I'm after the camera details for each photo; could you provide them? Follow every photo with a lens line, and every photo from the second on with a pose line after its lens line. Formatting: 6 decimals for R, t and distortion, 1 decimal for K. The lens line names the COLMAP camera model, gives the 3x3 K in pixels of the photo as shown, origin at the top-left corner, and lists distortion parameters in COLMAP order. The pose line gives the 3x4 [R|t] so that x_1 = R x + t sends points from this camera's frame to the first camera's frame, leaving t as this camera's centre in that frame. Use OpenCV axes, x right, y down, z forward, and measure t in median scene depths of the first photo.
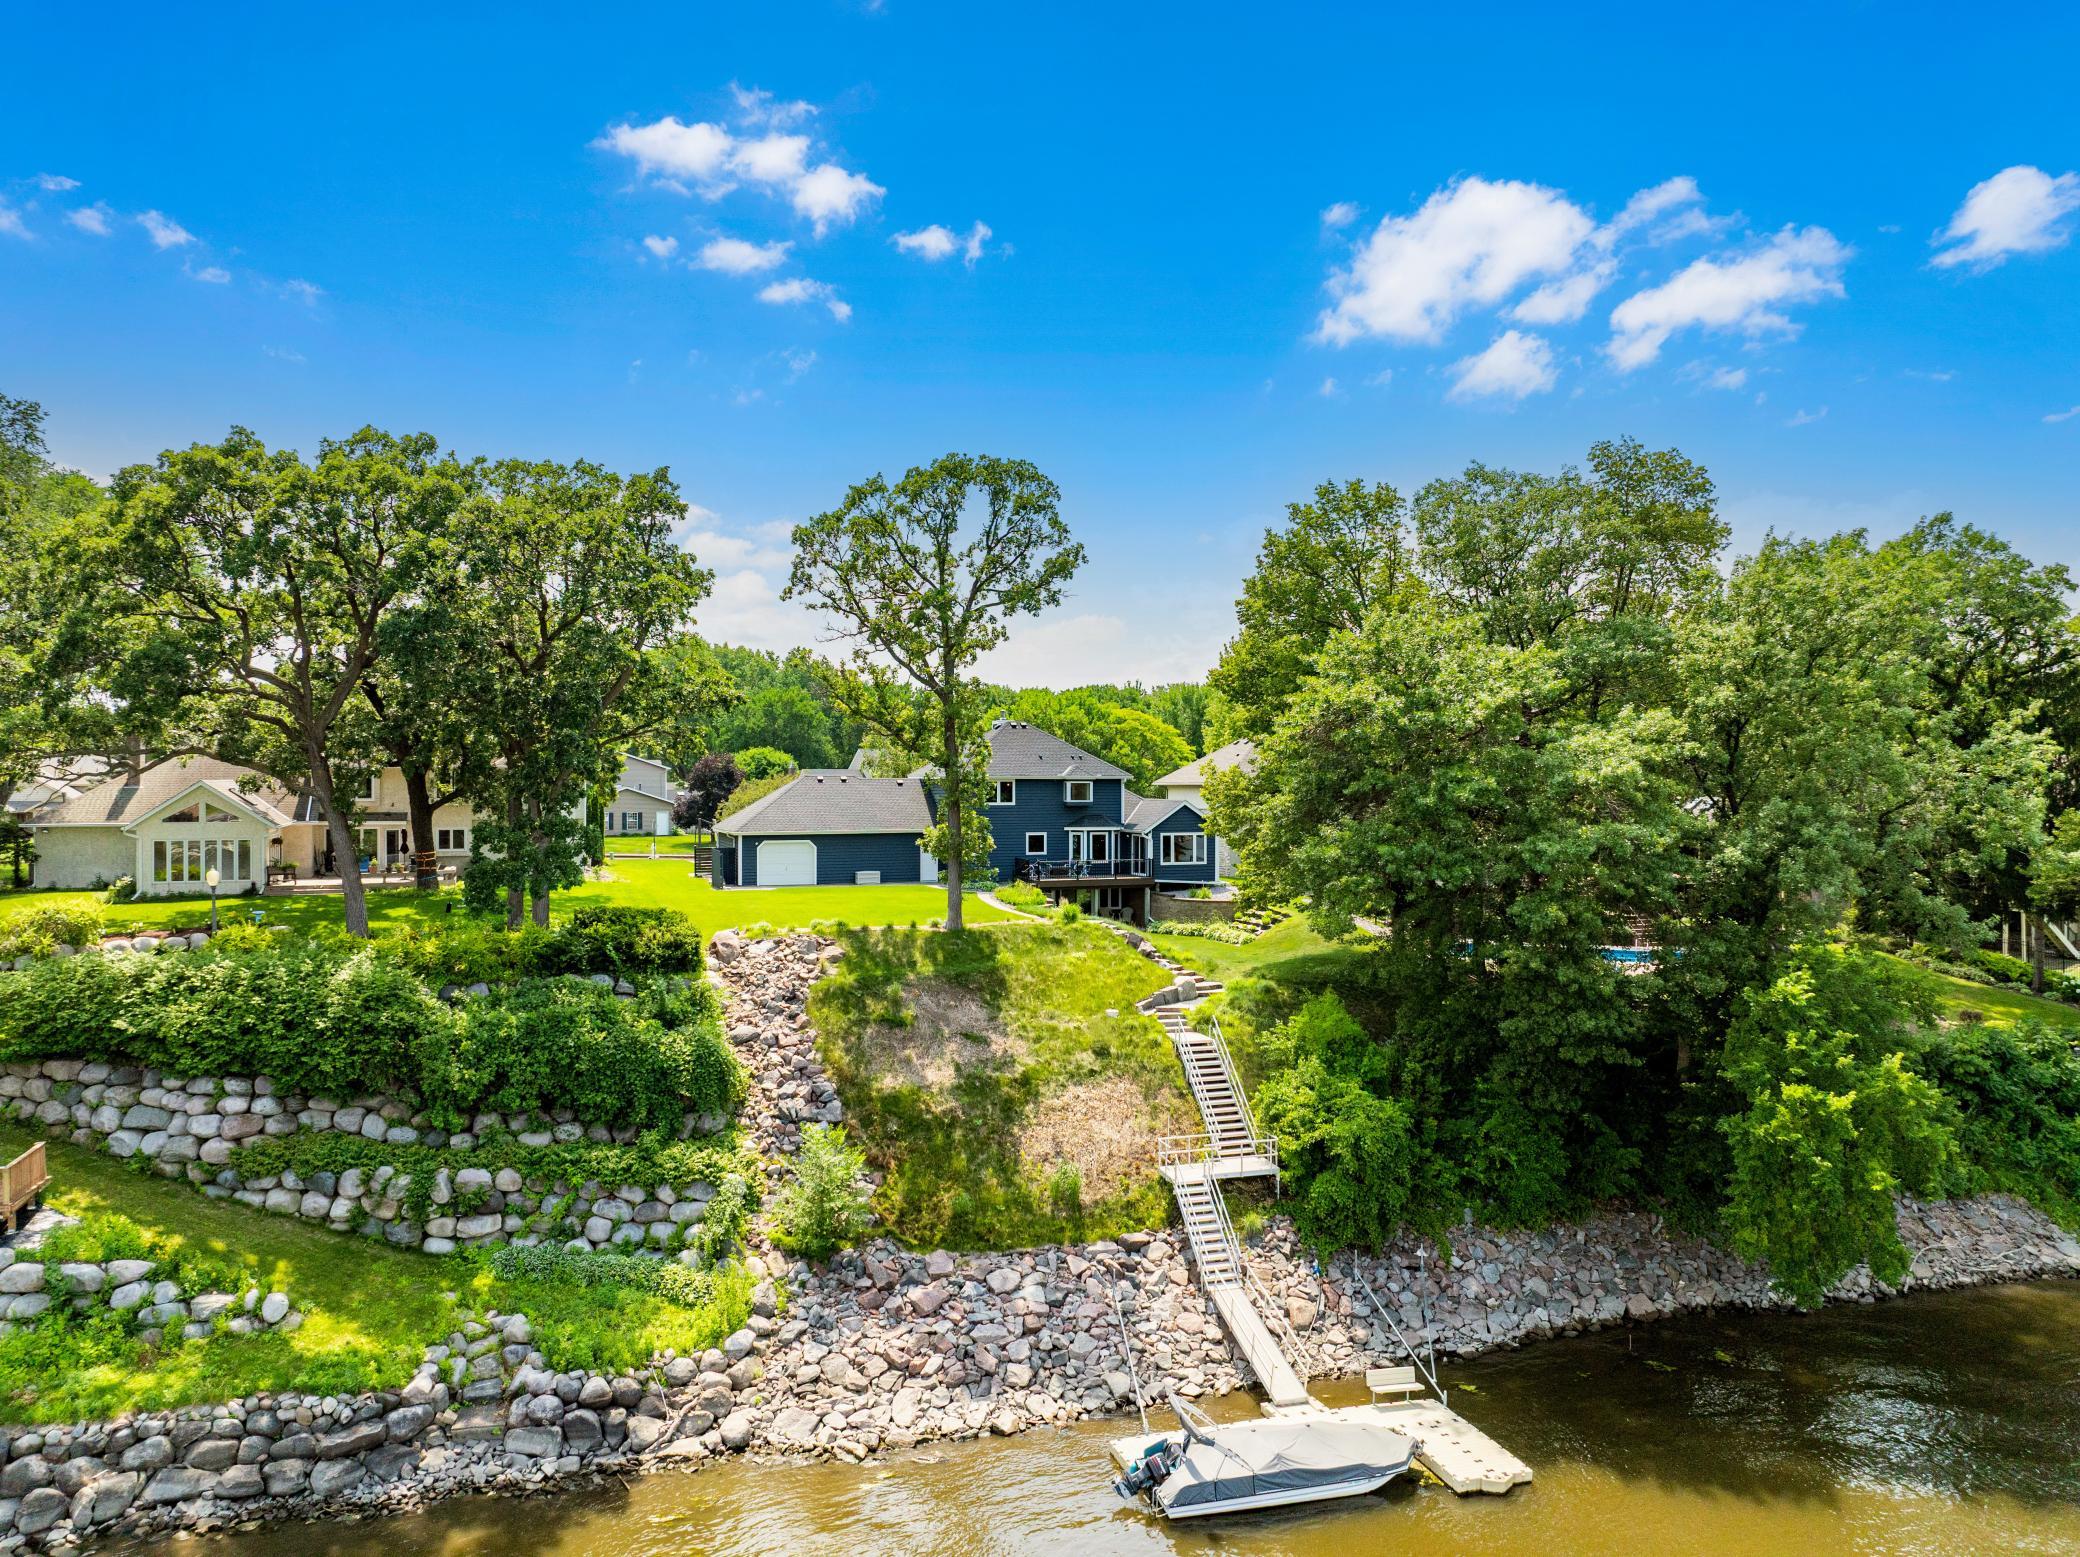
lens RADIAL K [[1458.2, 0, 1039.6], [0, 1458.2, 788.7], [0, 0, 1]] dist [-0.070822, 0.040896]
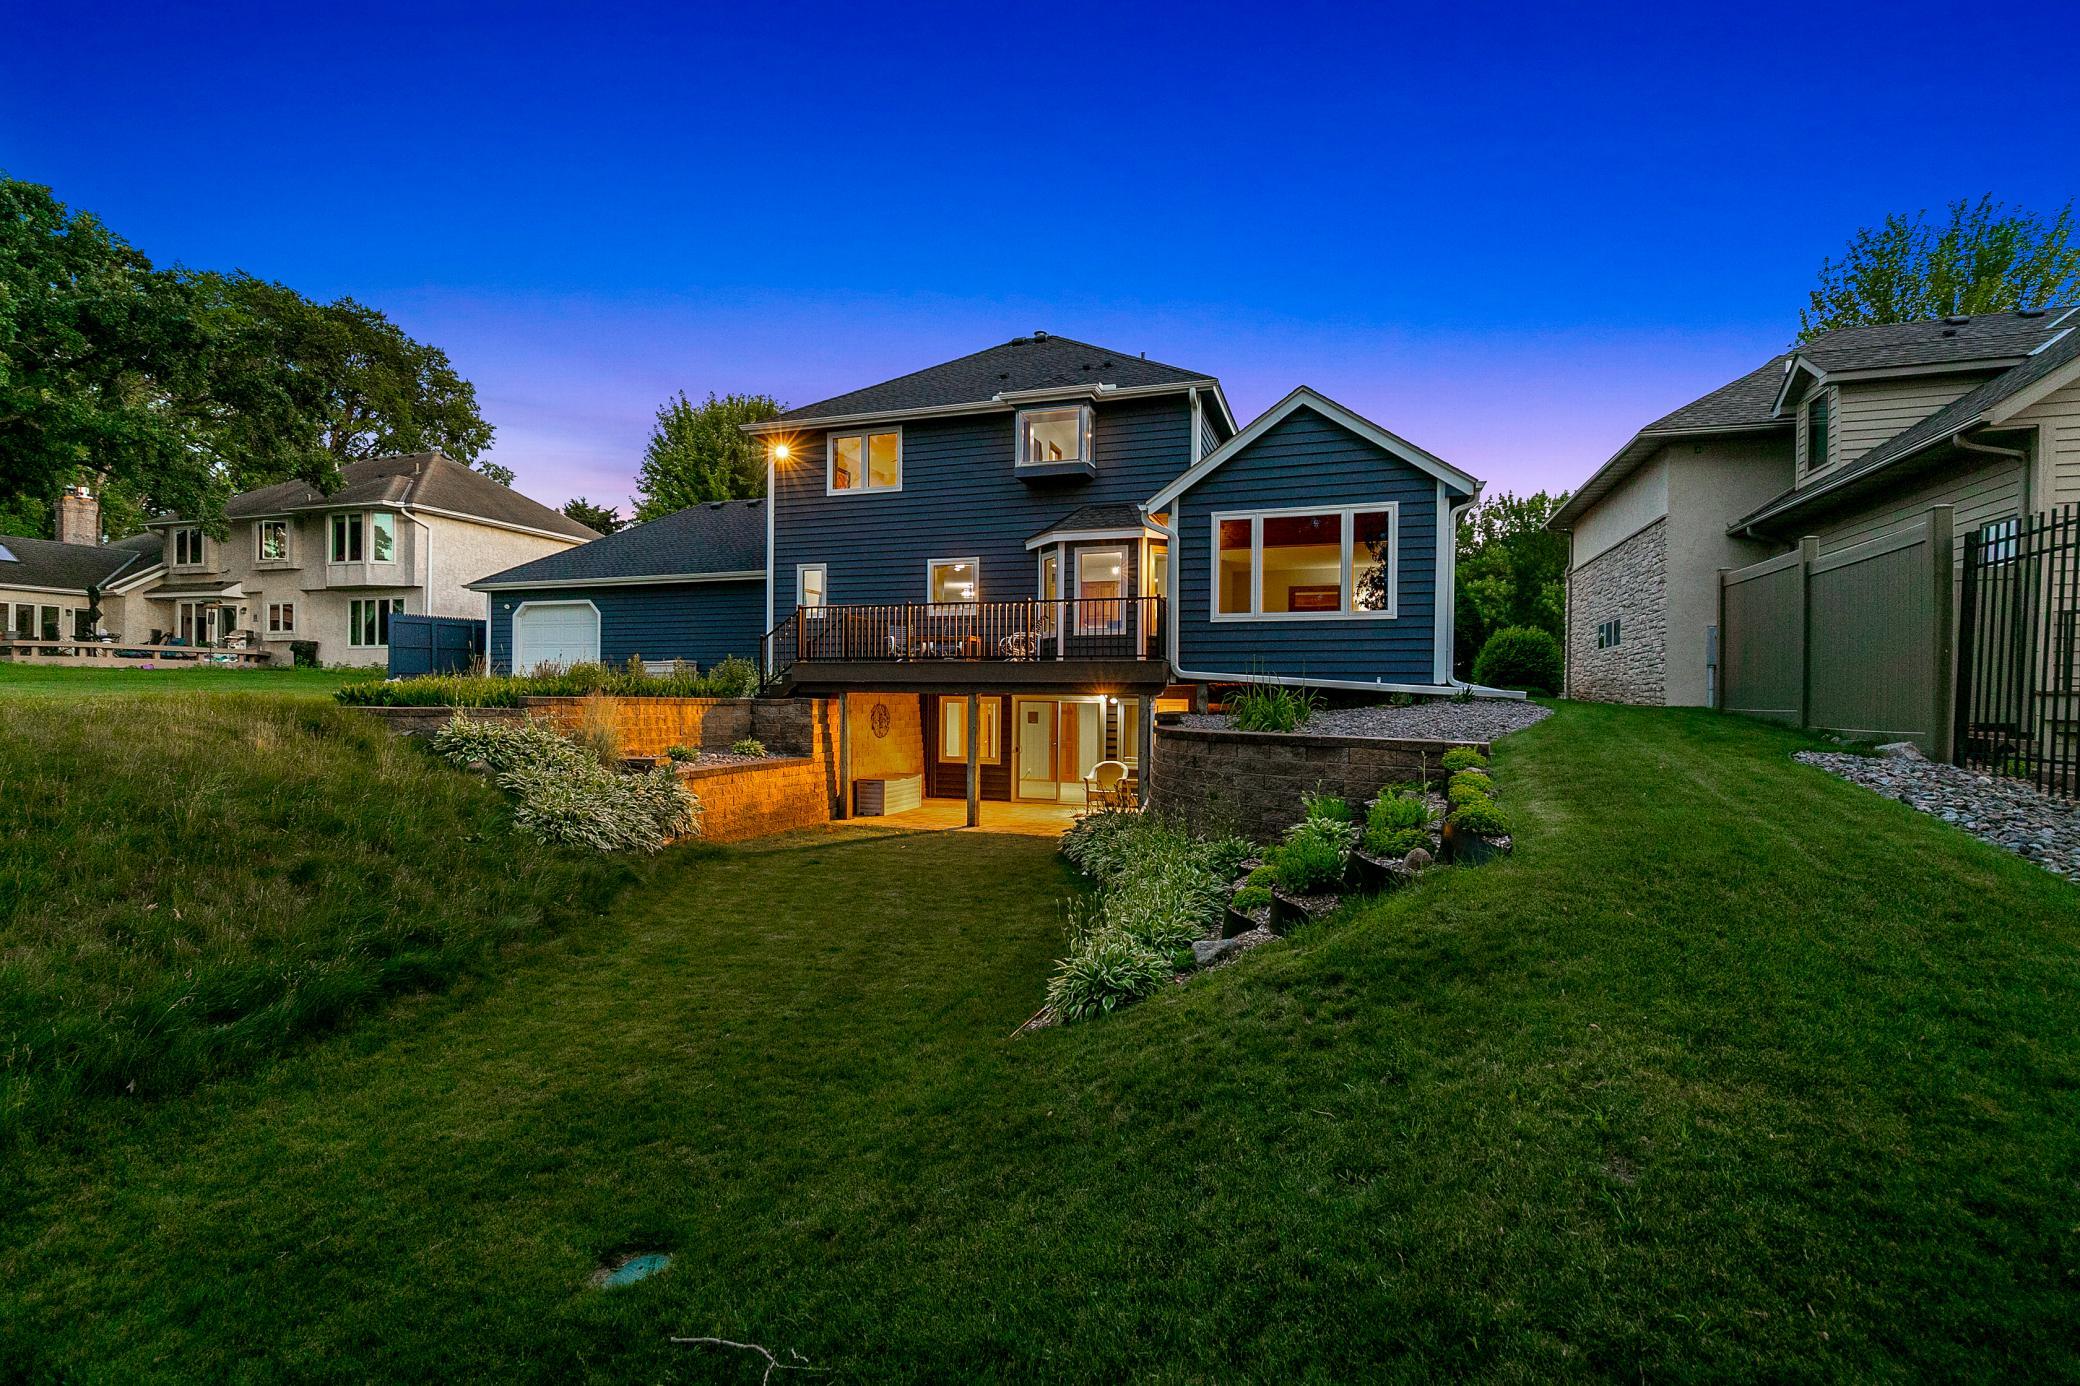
lens RADIAL K [[932.9, 0, 1033.0], [0, 932.9, 692.1], [0, 0, 1]] dist [0.004005, -0.000995]
pose [[0.780756, 0.004313, -0.624821, 0.276596], [-0.012685, 0.999880, -0.008948, 0.110447], [0.624707, 0.014912, 0.780717, 1.336320]]
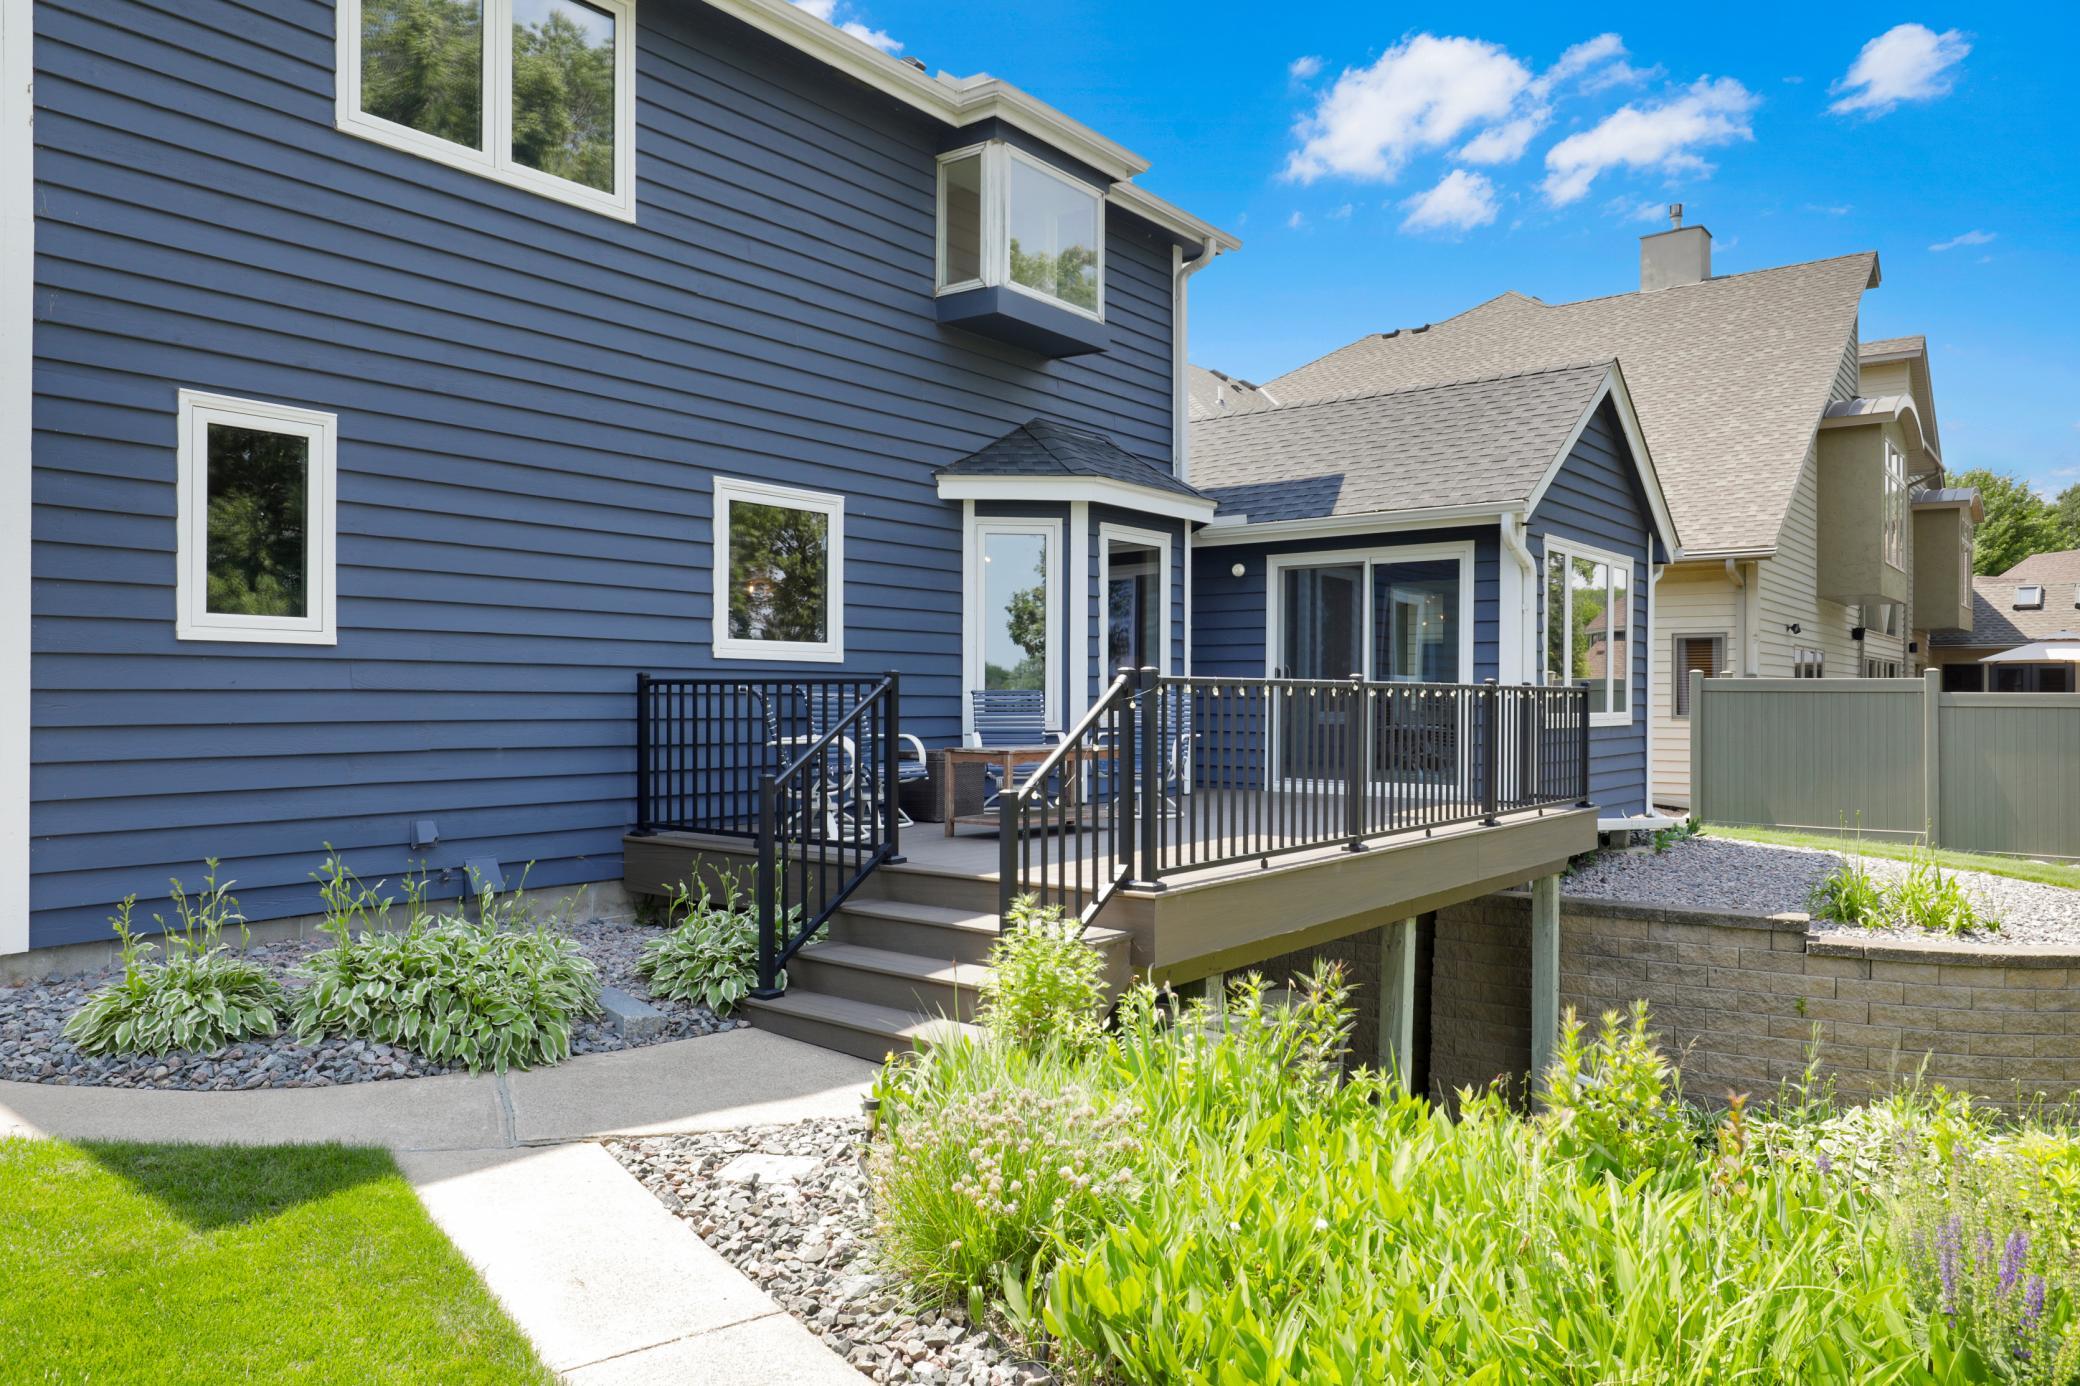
lens RADIAL K [[1408.3, 0, 1038.3], [0, 1408.3, 696.2], [0, 0, 1]] dist [0.001608, 0.000904]
pose [[0.844878, 0.004842, 0.534937, -0.080289], [-0.002694, 0.999985, -0.004798, 0.079930], [-0.534953, 0.002612, 0.844878, 1.439946]]
